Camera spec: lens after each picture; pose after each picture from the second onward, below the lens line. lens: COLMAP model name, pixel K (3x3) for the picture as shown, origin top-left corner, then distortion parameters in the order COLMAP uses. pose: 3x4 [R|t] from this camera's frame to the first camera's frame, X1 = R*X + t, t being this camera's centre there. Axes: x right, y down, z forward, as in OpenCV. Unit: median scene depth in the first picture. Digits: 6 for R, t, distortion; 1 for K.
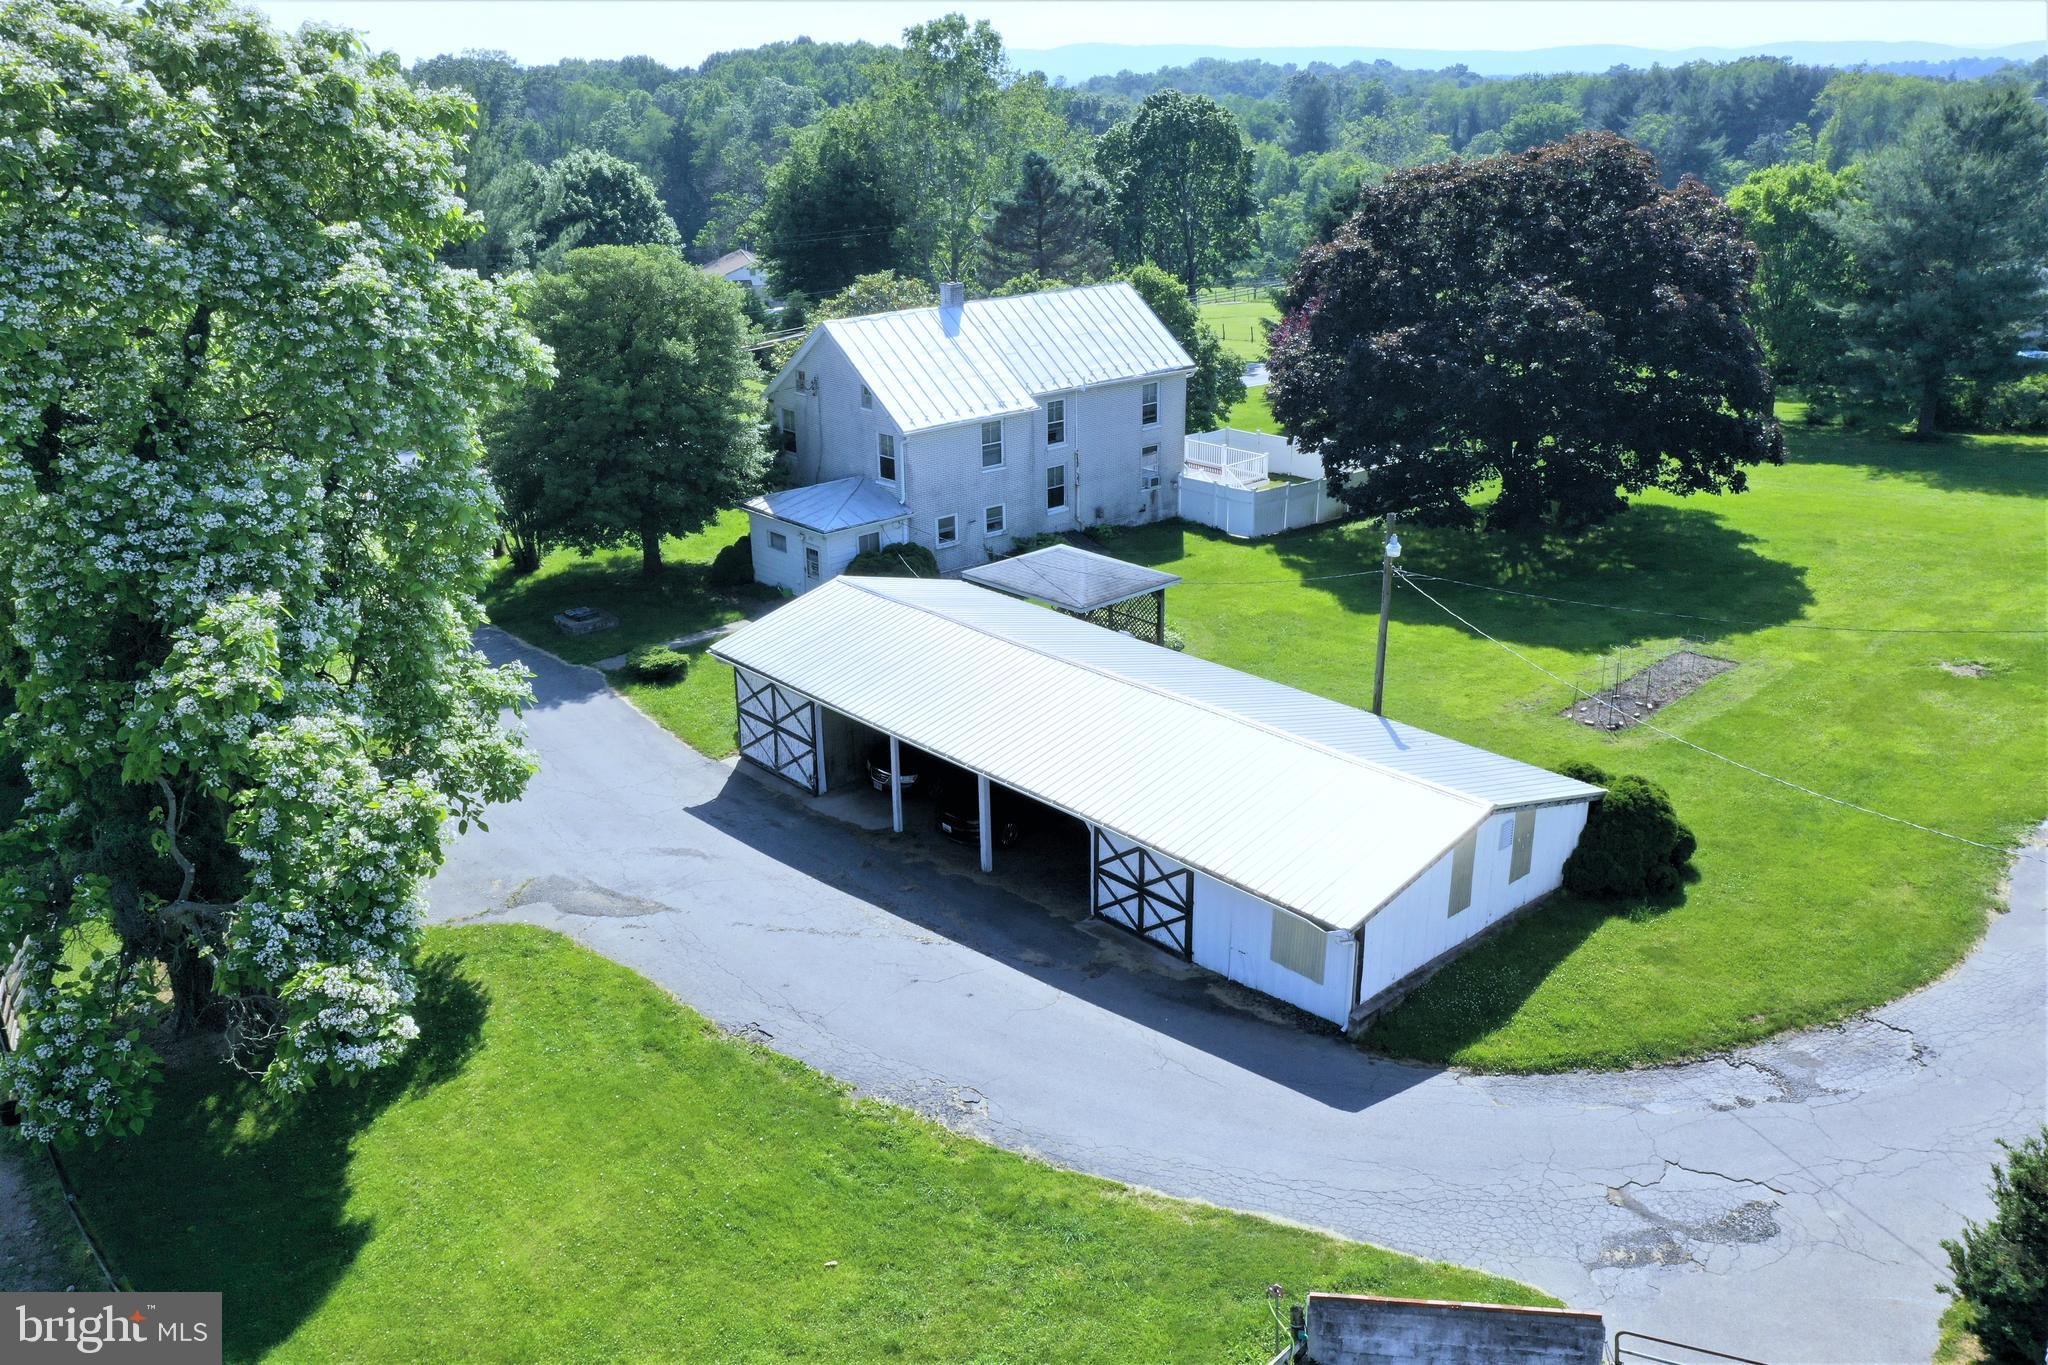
lens RADIAL K [[1623.8, 0, 1027.9], [0, 1623.8, 675.3], [0, 0, 1]] dist [0.002172, 0.000064]
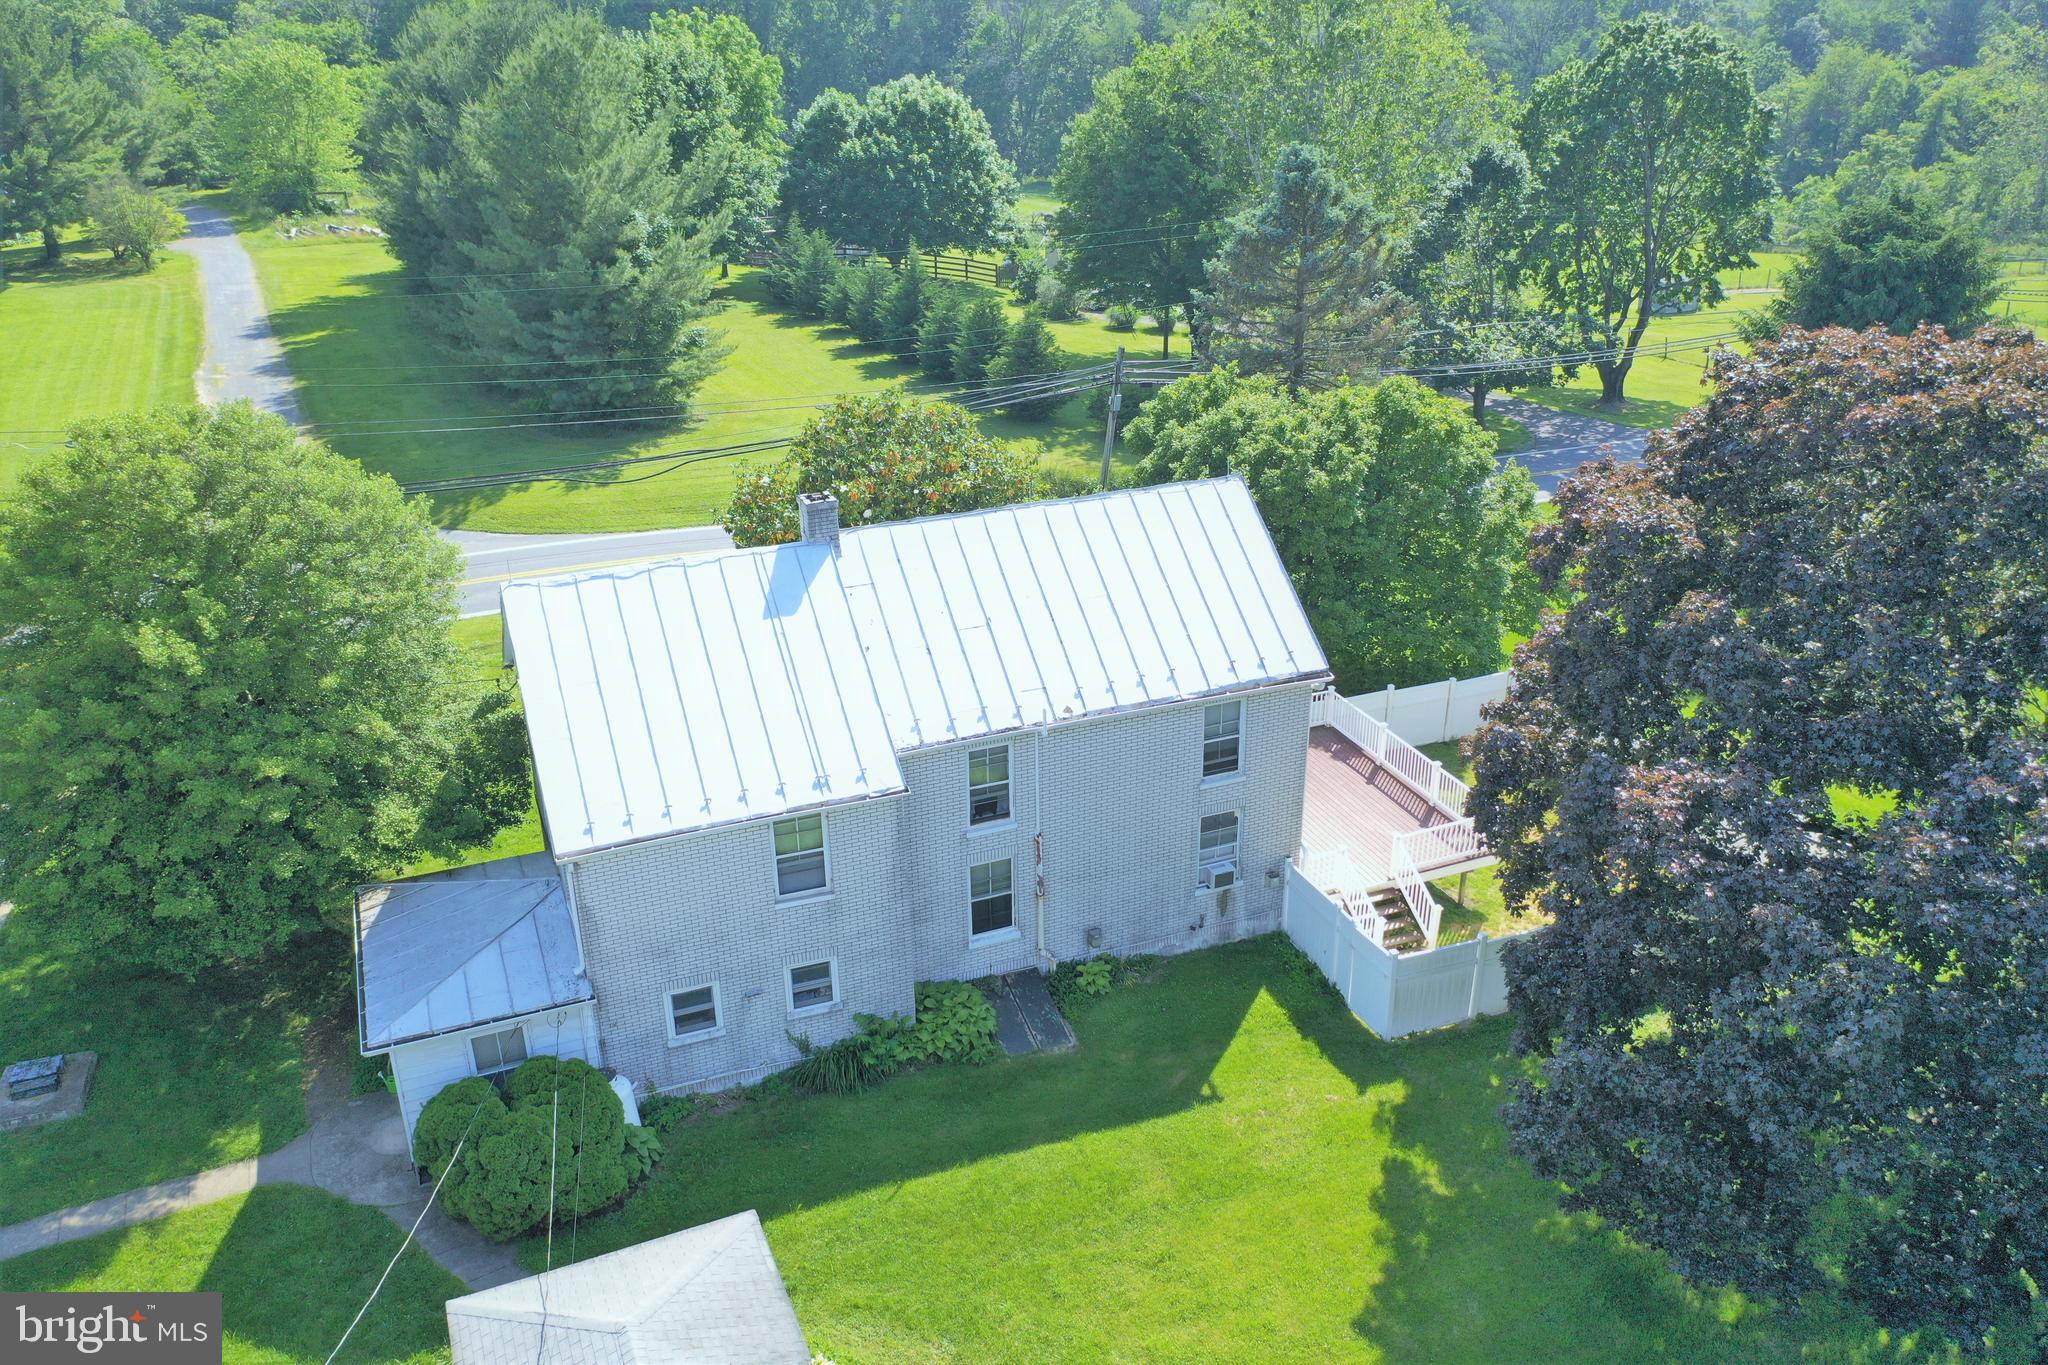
lens RADIAL K [[1623.8, 0, 1023.6], [0, 1623.8, 694.0], [0, 0, 1]] dist [0.002172, 0.000064]
pose [[0.942234, 0.140759, -0.303944, 0.090131], [-0.116678, 0.988511, 0.096083, -0.118807], [0.313977, -0.055069, 0.947832, 0.264539]]
